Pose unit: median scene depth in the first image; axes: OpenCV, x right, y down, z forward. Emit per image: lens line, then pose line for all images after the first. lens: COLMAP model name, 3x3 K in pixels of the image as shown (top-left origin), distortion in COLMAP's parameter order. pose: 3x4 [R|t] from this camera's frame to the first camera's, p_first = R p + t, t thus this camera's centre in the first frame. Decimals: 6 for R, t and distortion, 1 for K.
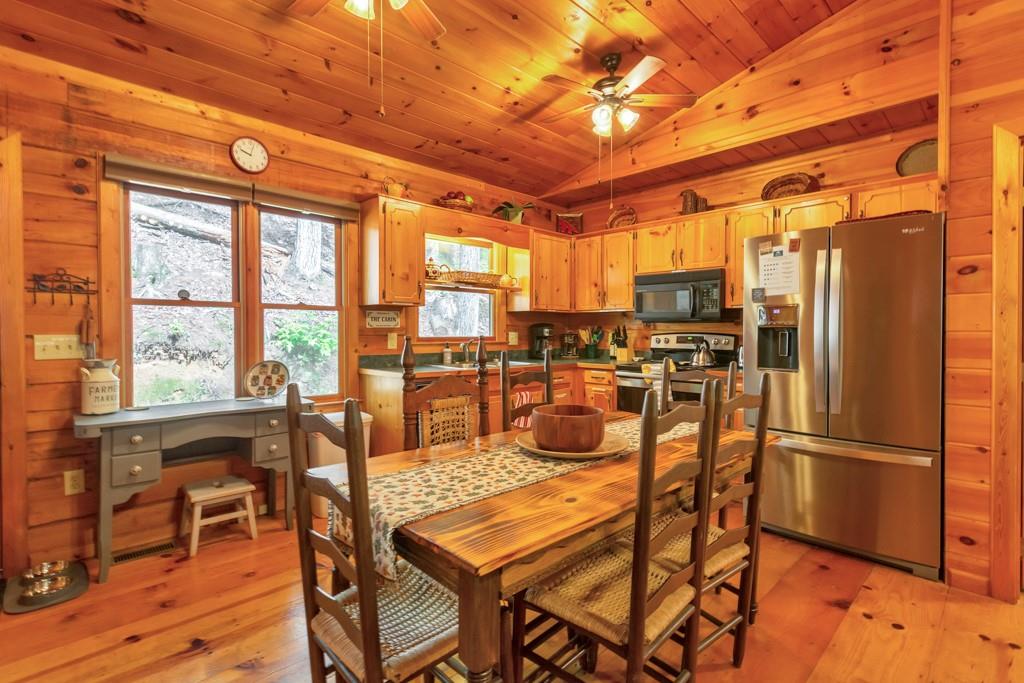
lens RADIAL K [[470.7, 0, 506.2], [0, 470.7, 338.5], [0, 0, 1]] dist [-0.000673, -0.002994]
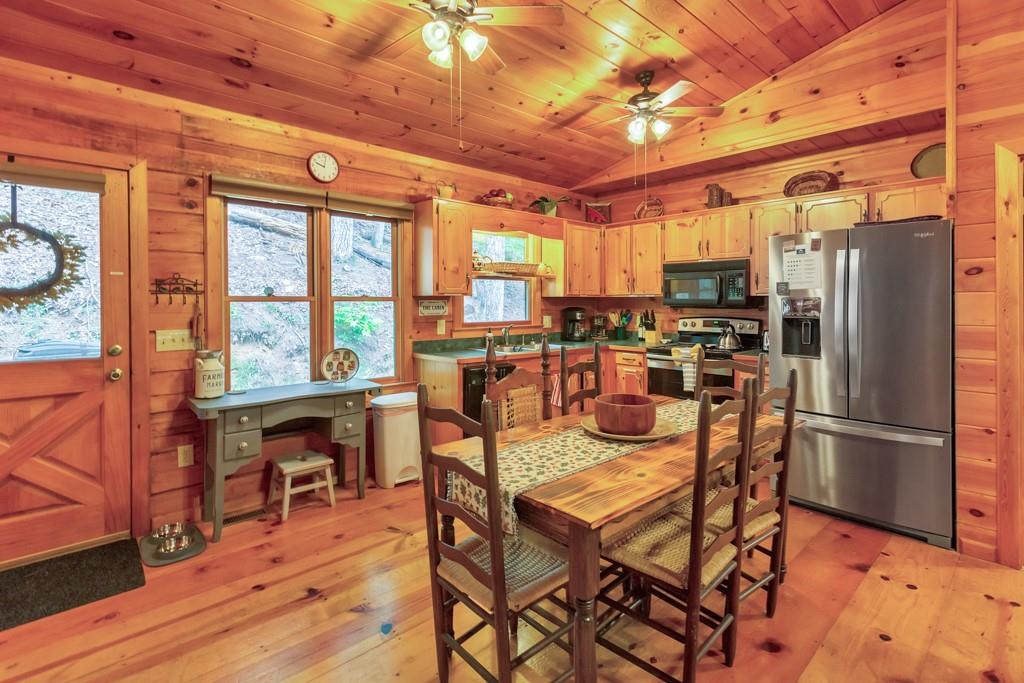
lens RADIAL K [[470.7, 0, 503.3], [0, 470.7, 307.5], [0, 0, 1]] dist [-0.000673, -0.002994]
pose [[0.999362, -0.005518, -0.035295, -0.088259], [0.005311, 0.999968, -0.005977, -0.049889], [0.035327, 0.005785, 0.999359, -0.137854]]
